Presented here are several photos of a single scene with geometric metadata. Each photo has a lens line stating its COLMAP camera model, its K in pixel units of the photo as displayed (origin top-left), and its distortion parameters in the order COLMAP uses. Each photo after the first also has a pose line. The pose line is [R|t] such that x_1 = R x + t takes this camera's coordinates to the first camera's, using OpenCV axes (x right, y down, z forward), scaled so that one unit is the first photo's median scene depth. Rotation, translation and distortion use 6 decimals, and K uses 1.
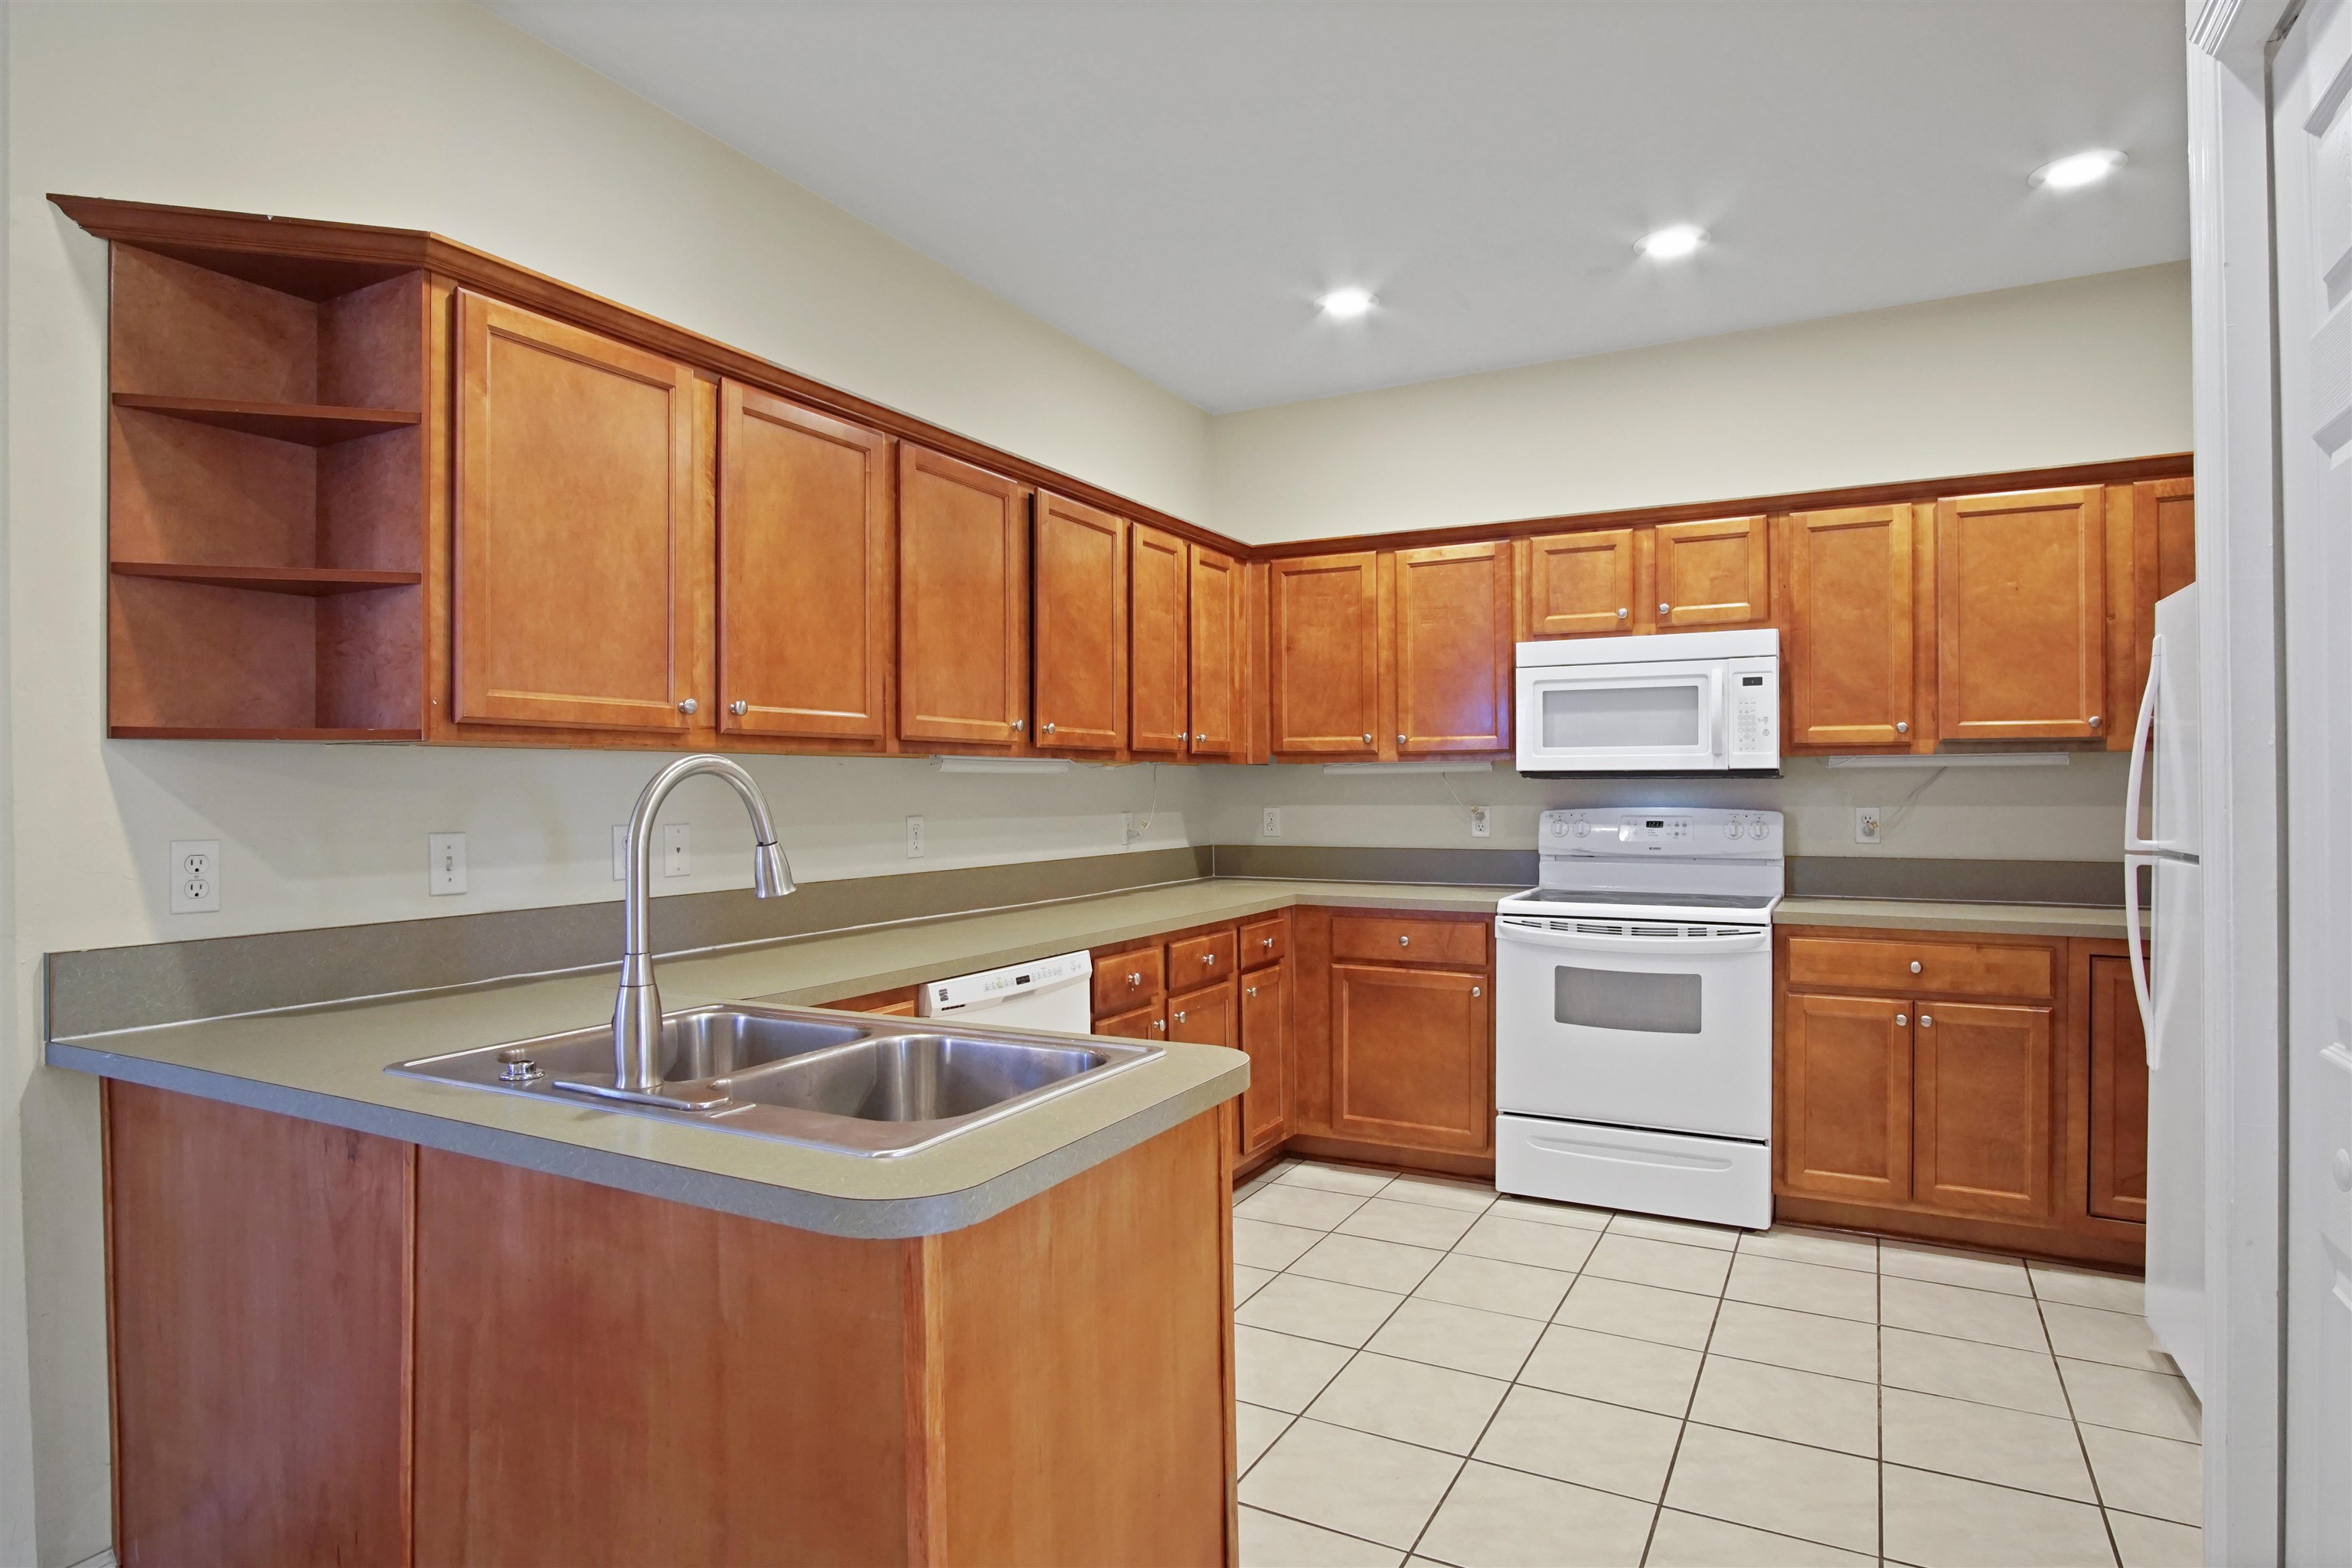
lens RADIAL K [[1268.0, 0, 1178.7], [0, 1268.0, 782.1], [0, 0, 1]] dist [-0.034999, 0.010373]
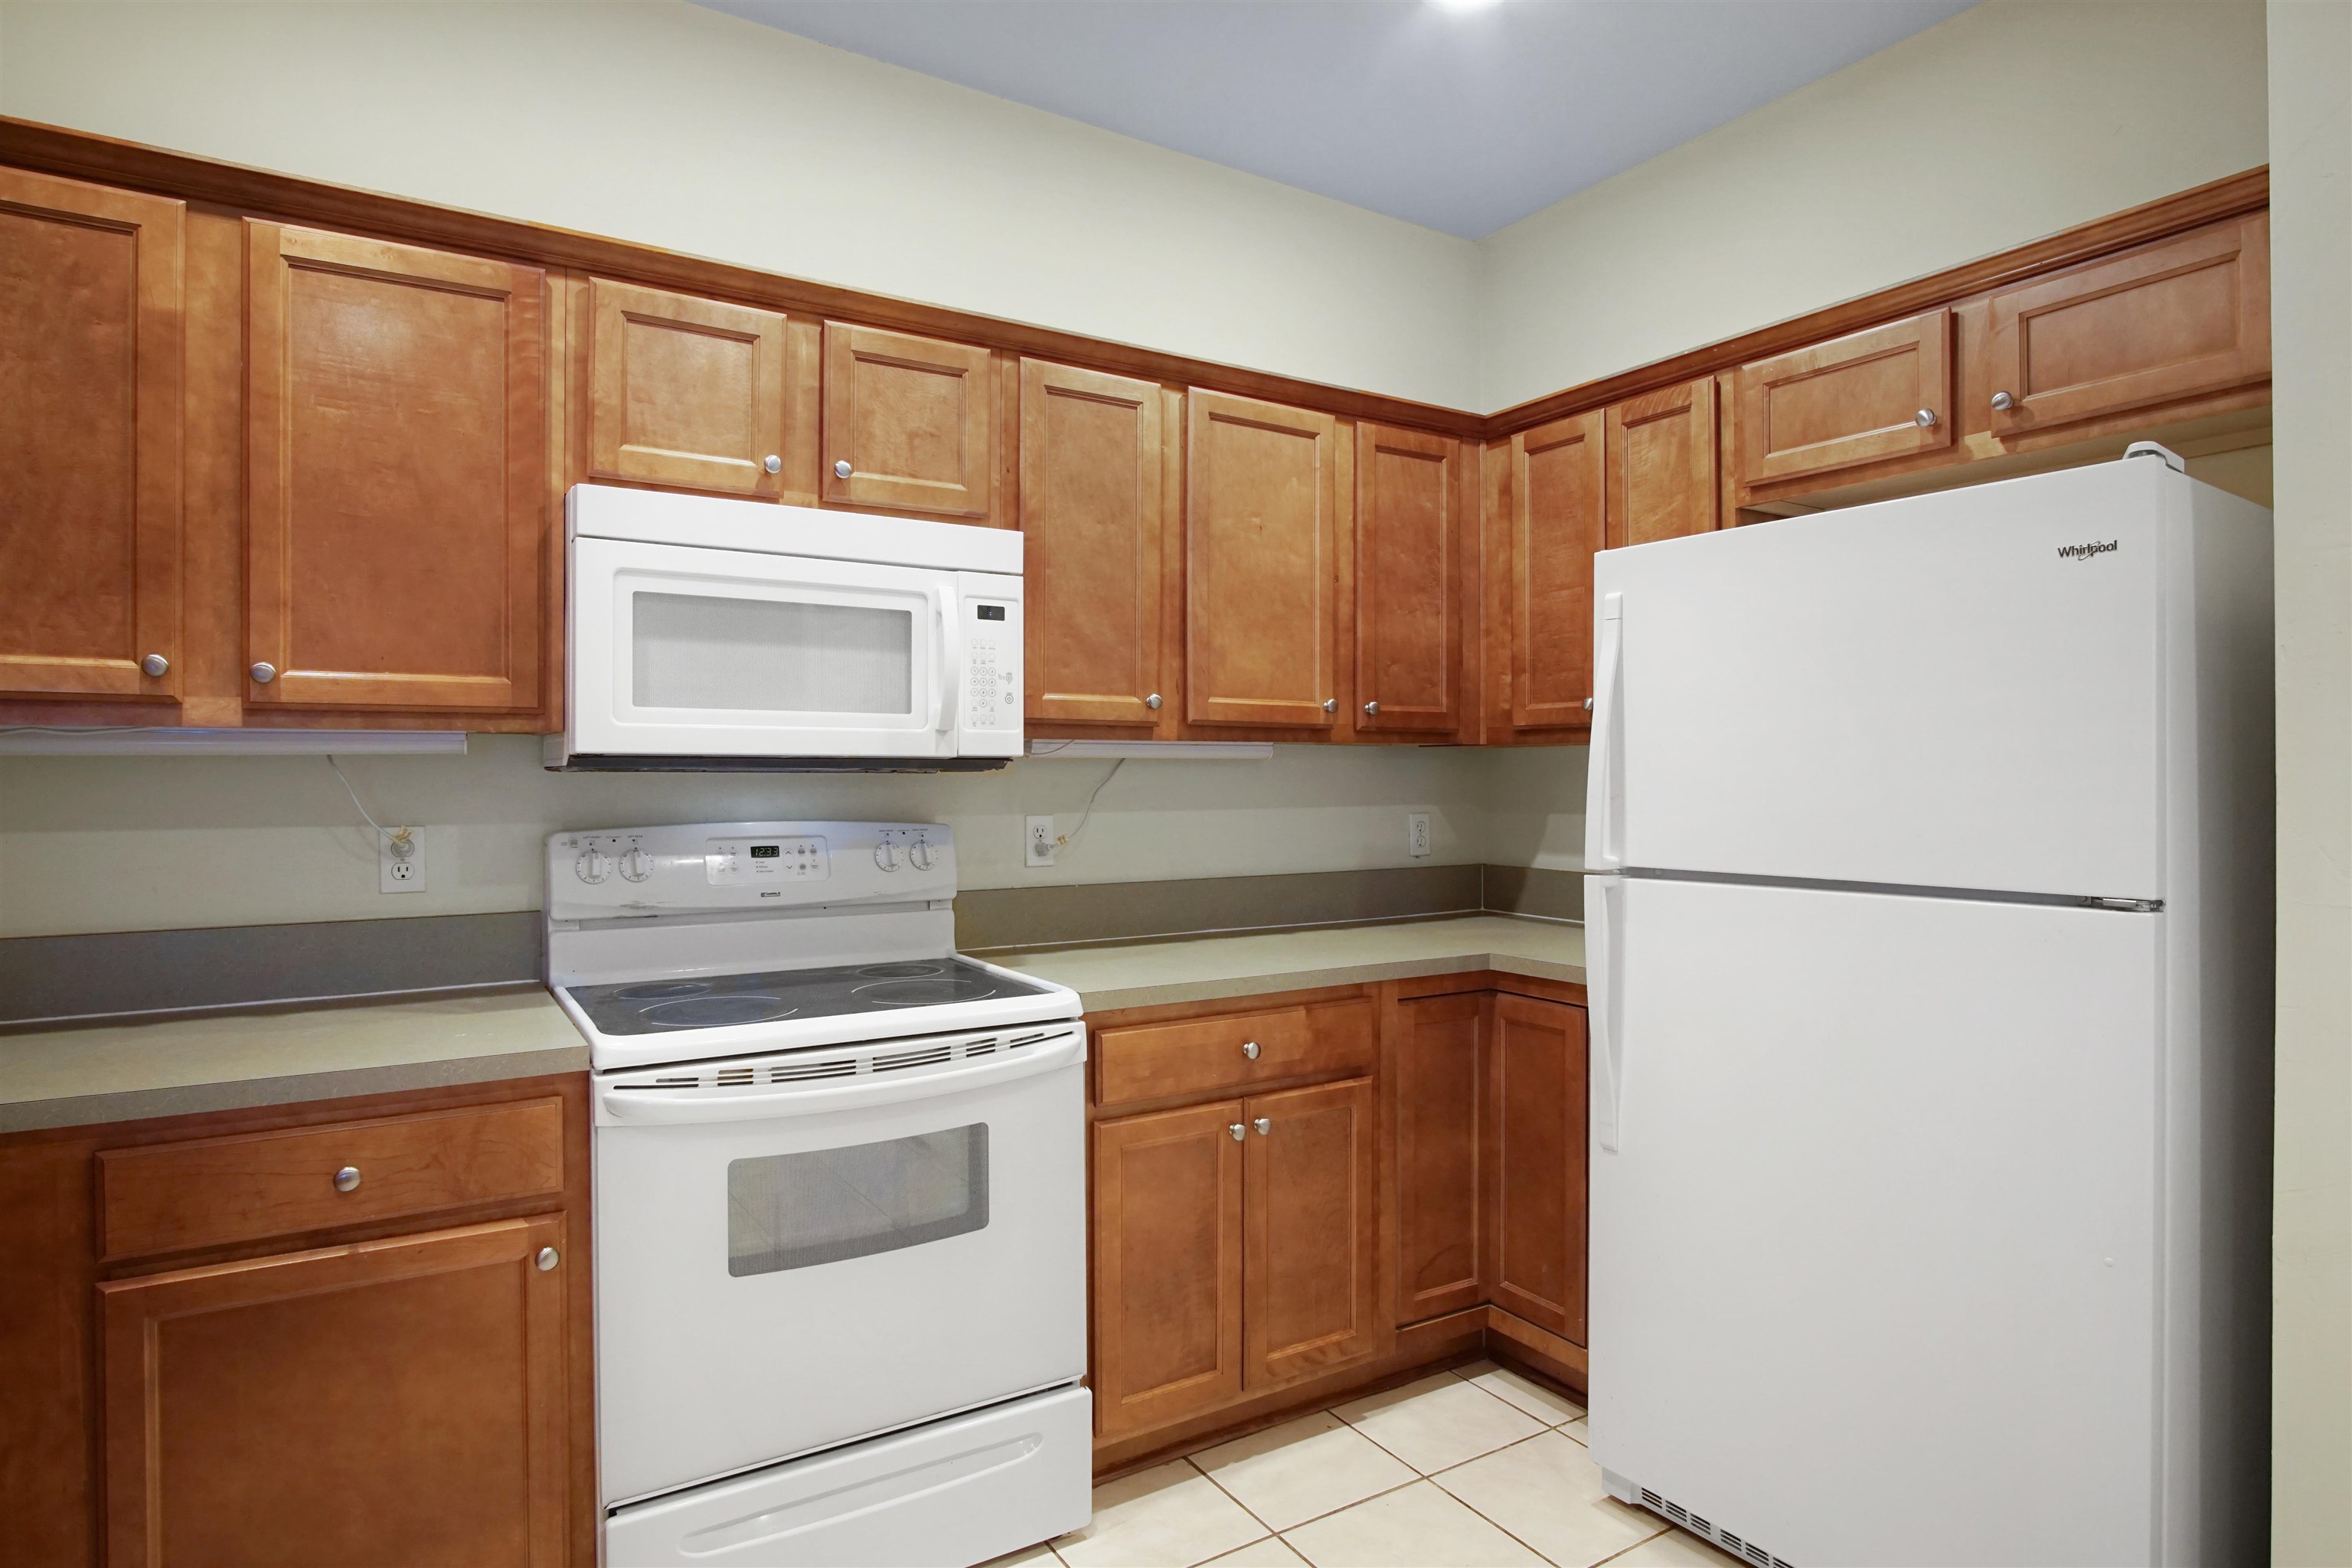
lens RADIAL K [[1283.1, 0, 1176.0], [0, 1283.1, 784.0], [0, 0, 1]] dist [-0.033394, 0.007394]
pose [[0.509884, -0.000333, 0.860243, -0.029771], [-0.003231, 0.999992, 0.002303, 0.000786], [-0.860237, -0.003954, 0.509879, 0.596218]]
